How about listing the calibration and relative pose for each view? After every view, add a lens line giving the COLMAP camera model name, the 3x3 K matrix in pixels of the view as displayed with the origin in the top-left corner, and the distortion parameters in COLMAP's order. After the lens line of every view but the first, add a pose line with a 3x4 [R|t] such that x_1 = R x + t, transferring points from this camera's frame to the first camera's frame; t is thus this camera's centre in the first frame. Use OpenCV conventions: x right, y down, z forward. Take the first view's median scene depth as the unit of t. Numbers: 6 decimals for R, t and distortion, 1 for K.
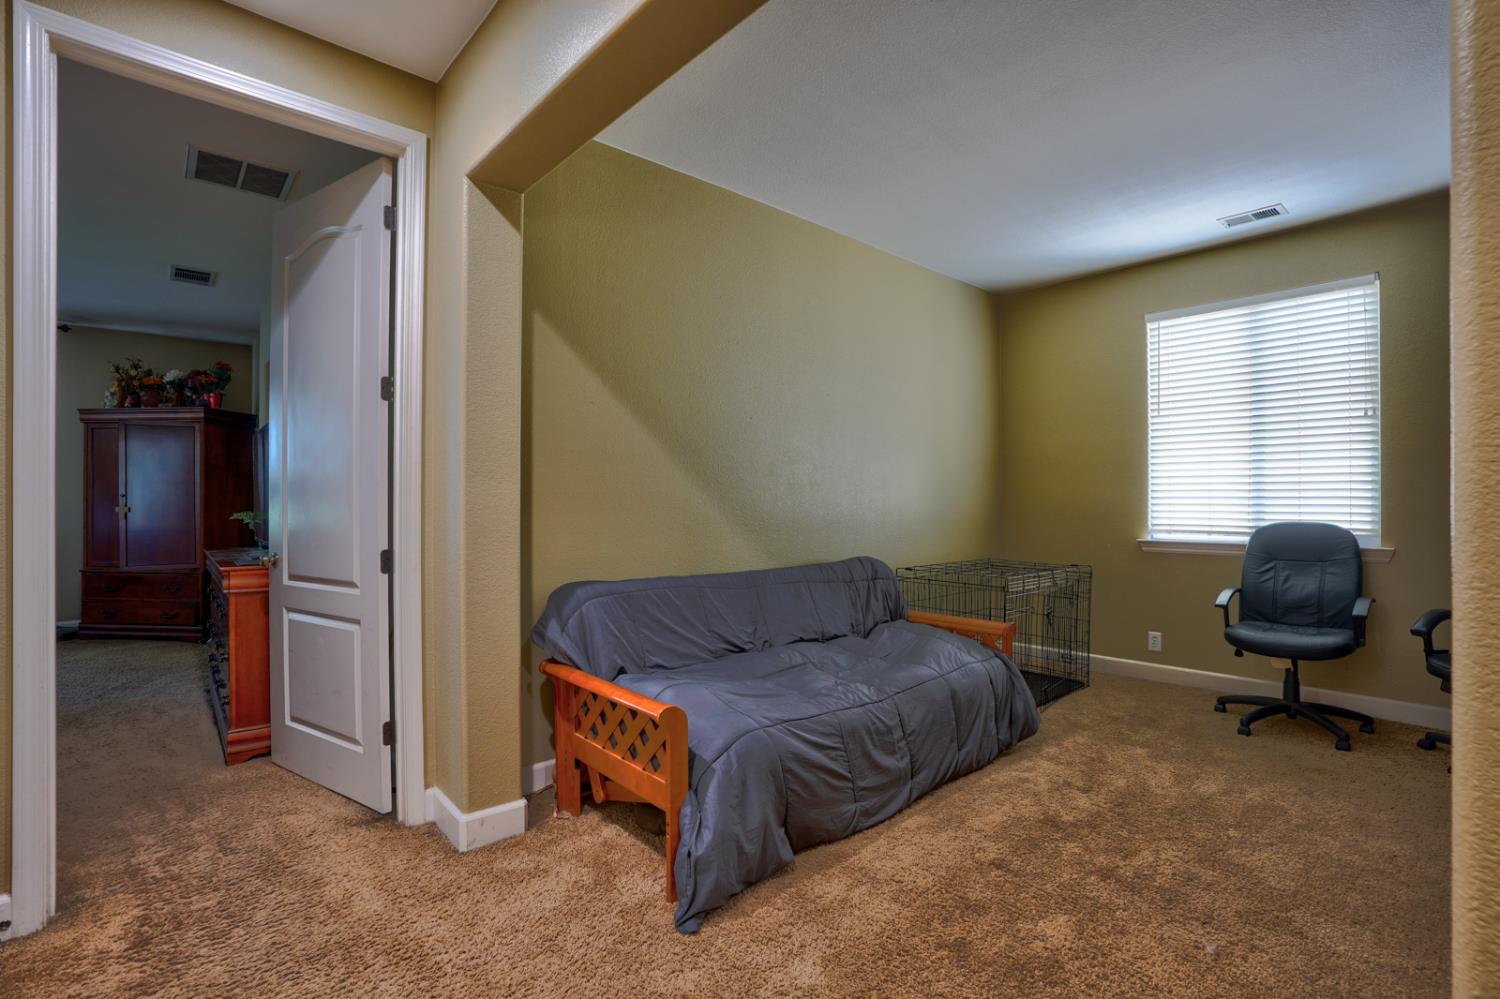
lens RADIAL K [[695.6, 0, 757.7], [0, 695.6, 493.9], [0, 0, 1]] dist [-0.071885, 0.027788]
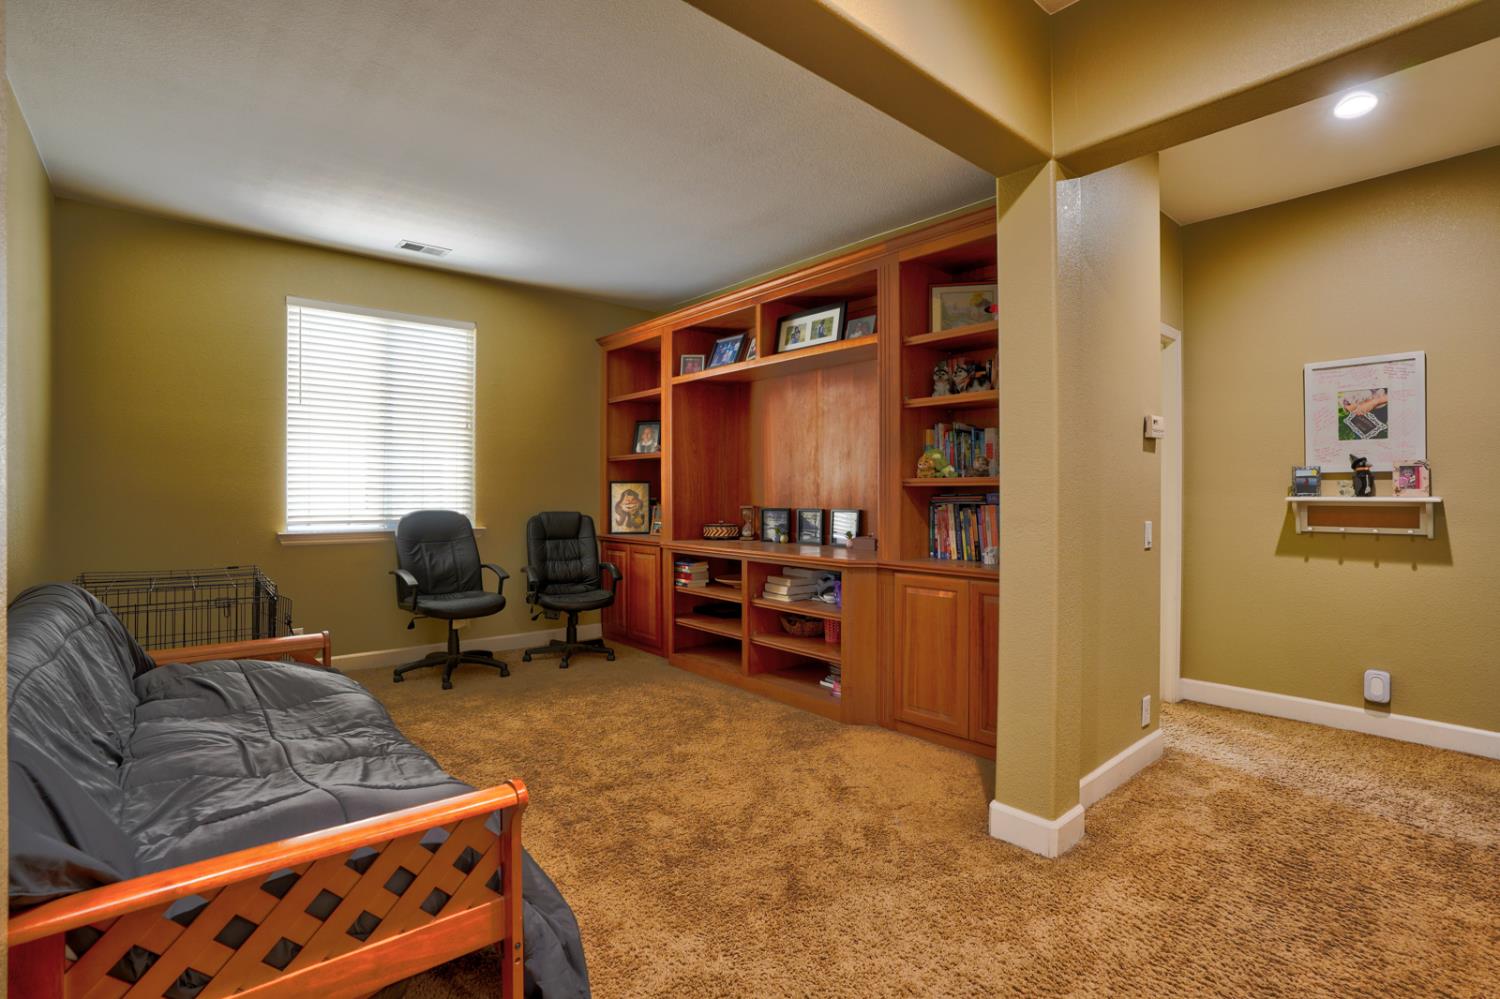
lens RADIAL K [[695.6, 0, 757.7], [0, 695.6, 493.9], [0, 0, 1]] dist [-0.071885, 0.027788]
pose [[0.021760, 0.000233, 0.999763, -0.470096], [-0.011822, 0.999930, 0.000025, 0.006432], [-0.999693, -0.011819, 0.021761, 0.426600]]
